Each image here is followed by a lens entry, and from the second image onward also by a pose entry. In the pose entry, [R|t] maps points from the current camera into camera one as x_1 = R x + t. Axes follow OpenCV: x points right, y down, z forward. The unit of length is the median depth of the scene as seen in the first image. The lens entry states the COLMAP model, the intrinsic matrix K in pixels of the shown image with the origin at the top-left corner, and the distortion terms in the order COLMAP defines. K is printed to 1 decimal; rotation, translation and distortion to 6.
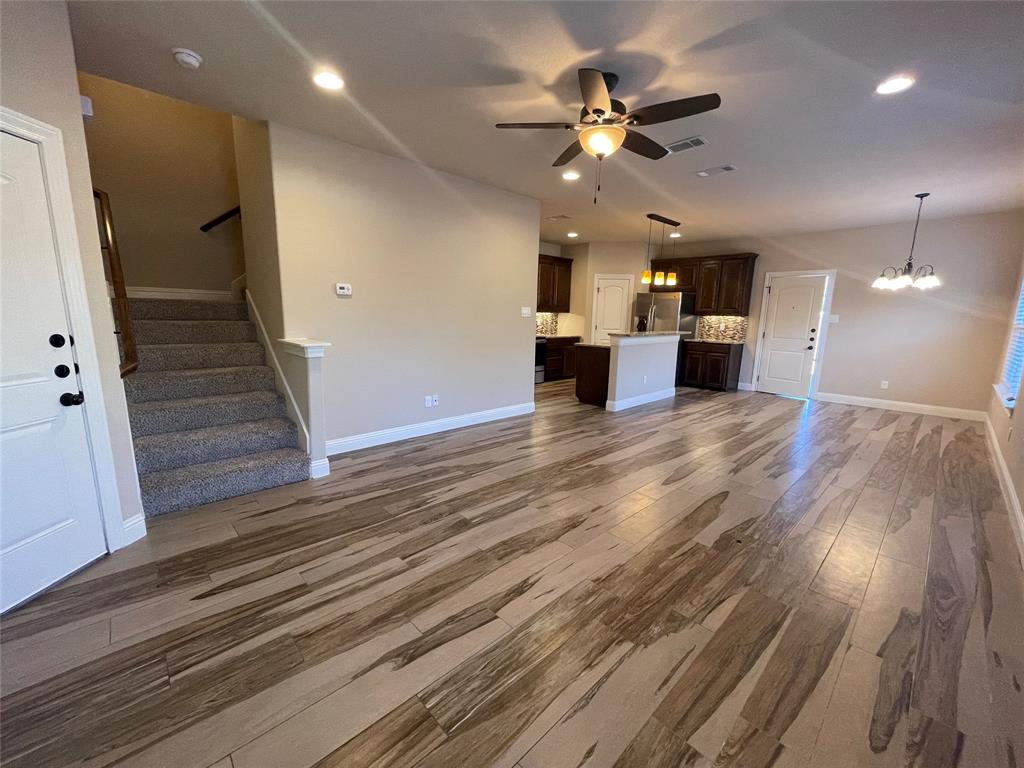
lens RADIAL K [[414.4, 0, 506.7], [0, 414.4, 388.4], [0, 0, 1]] dist [-0.000968, -0.000101]
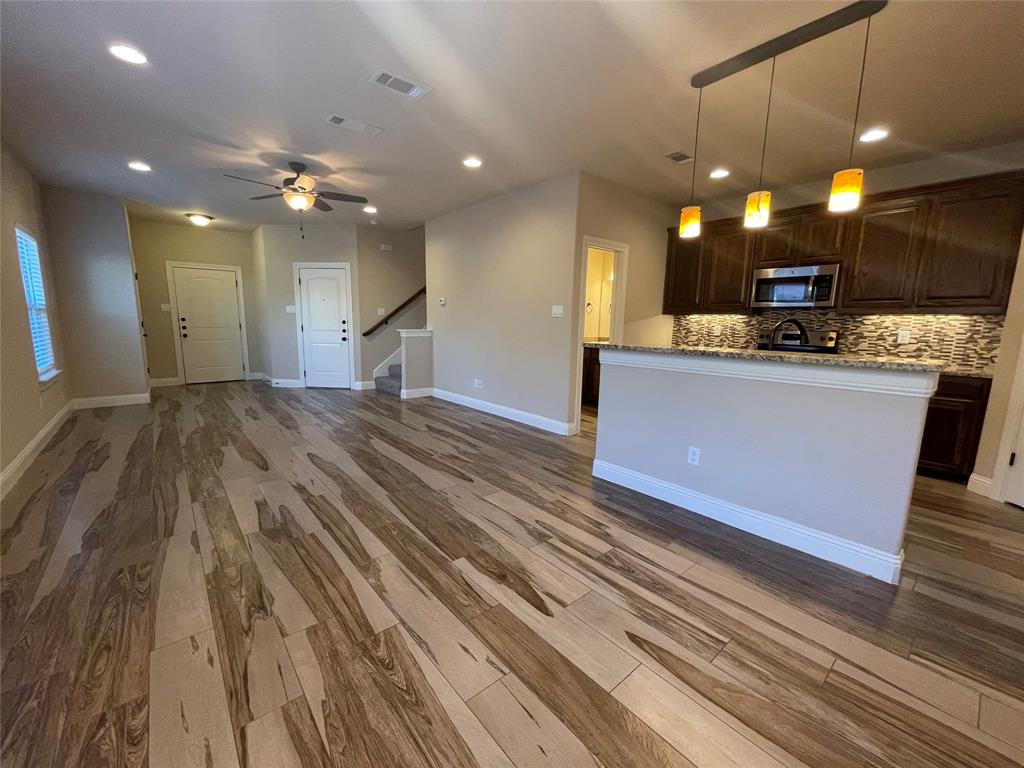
lens RADIAL K [[414.4, 0, 506.7], [0, 414.4, 388.4], [0, 0, 1]] dist [-0.000968, -0.000101]
pose [[-0.057931, 0.140114, -0.988439, 1.061898], [-0.198135, 0.968793, 0.148941, -0.160820], [0.978461, 0.204472, -0.028362, 1.117459]]
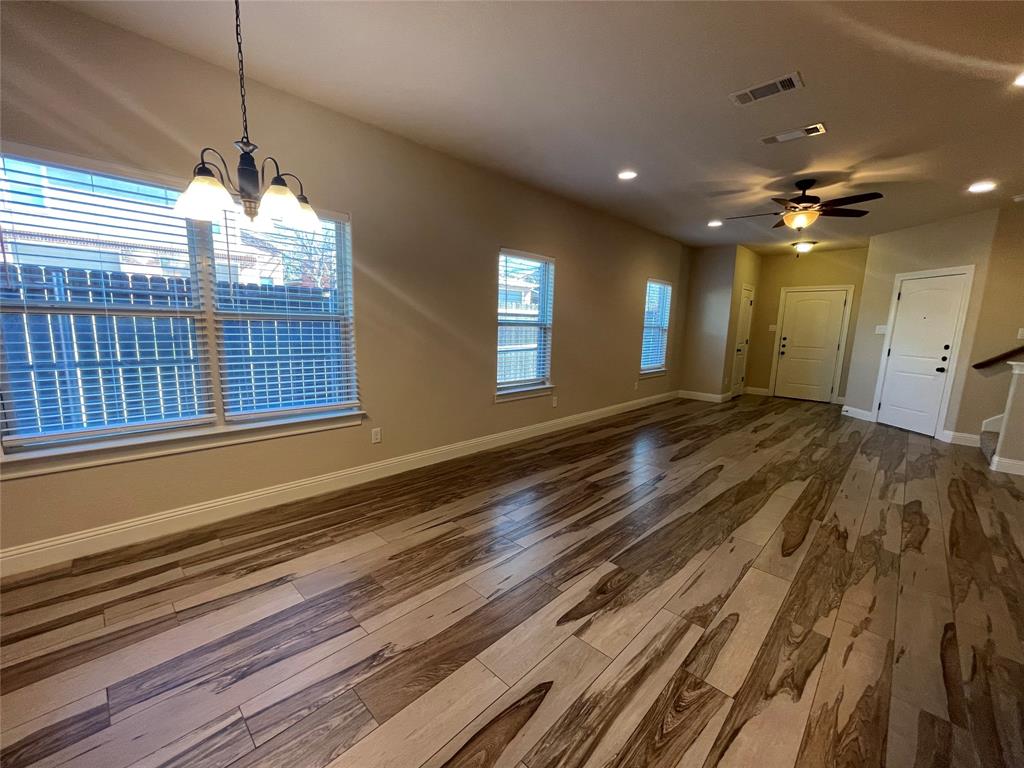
lens RADIAL K [[414.4, 0, 506.7], [0, 414.4, 388.4], [0, 0, 1]] dist [-0.000968, -0.000101]
pose [[-0.998004, -0.040172, -0.048735, 0.783604], [-0.054033, 0.942599, 0.329525, -0.251139], [0.032700, 0.331500, -0.942888, 1.493313]]
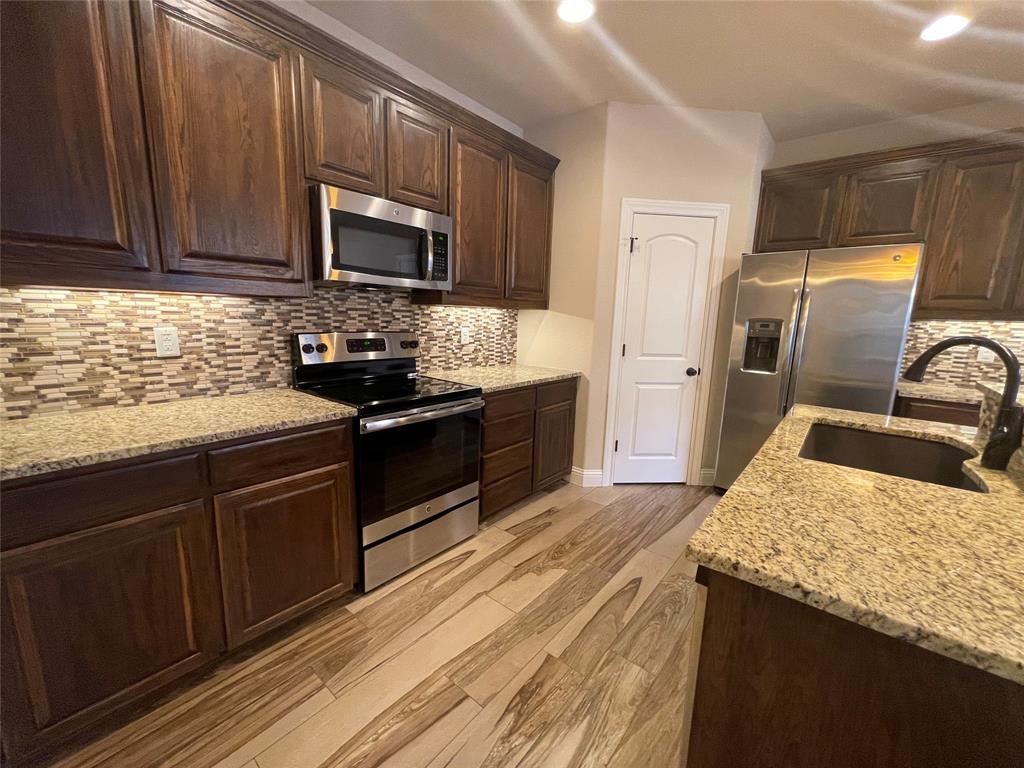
lens RADIAL K [[414.4, 0, 506.7], [0, 414.4, 388.4], [0, 0, 1]] dist [-0.000968, -0.000101]
pose [[0.993213, -0.011858, 0.115706, 0.134014], [0.012175, 0.999924, -0.002029, -0.213099], [-0.115673, 0.003424, 0.993281, 1.214533]]
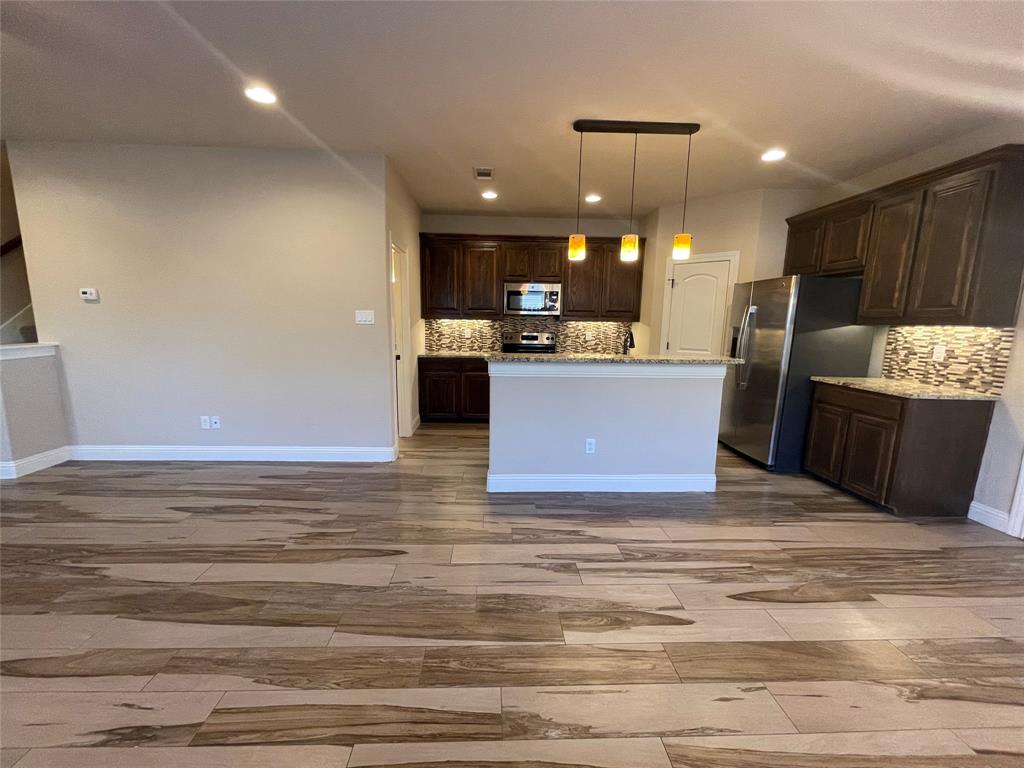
lens RADIAL K [[414.4, 0, 506.7], [0, 414.4, 388.4], [0, 0, 1]] dist [-0.000968, -0.000101]
pose [[0.754293, 0.097250, -0.649296, 0.810758], [-0.119859, 0.992746, 0.009449, -0.118395], [0.645505, 0.070697, 0.760477, 0.739010]]
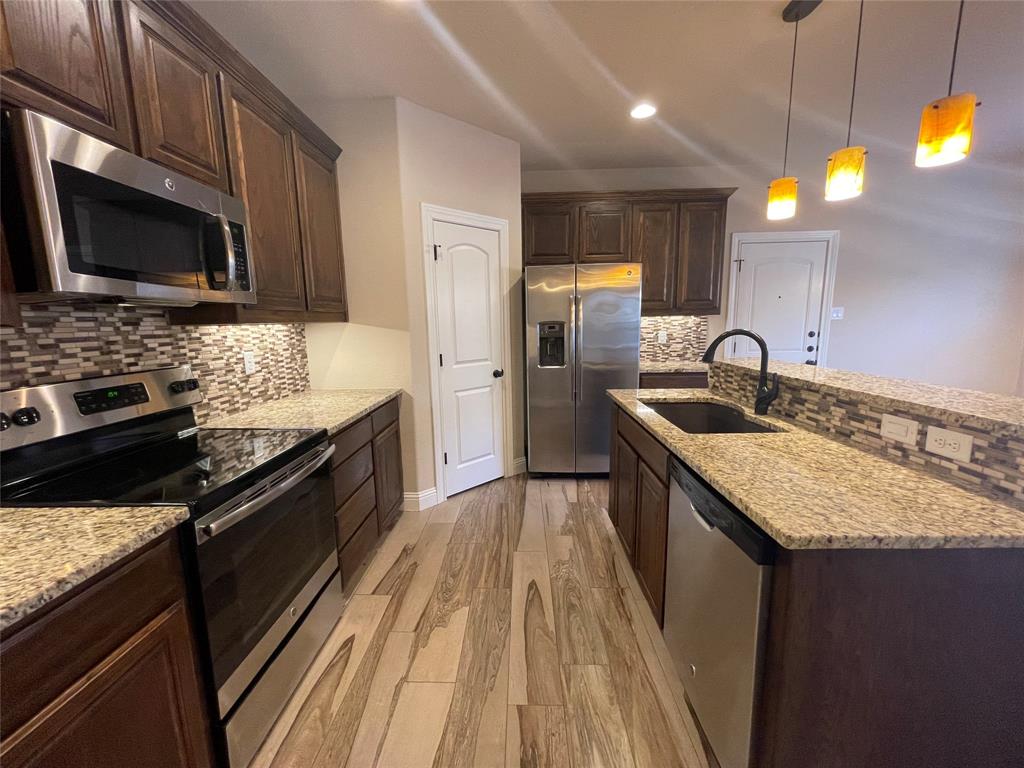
lens RADIAL K [[414.4, 0, 506.7], [0, 414.4, 388.4], [0, 0, 1]] dist [-0.000968, -0.000101]
pose [[0.711012, -0.148102, 0.687407, 0.019826], [0.161849, 0.985790, 0.044983, -0.242637], [-0.684301, 0.079273, 0.724878, 1.318182]]
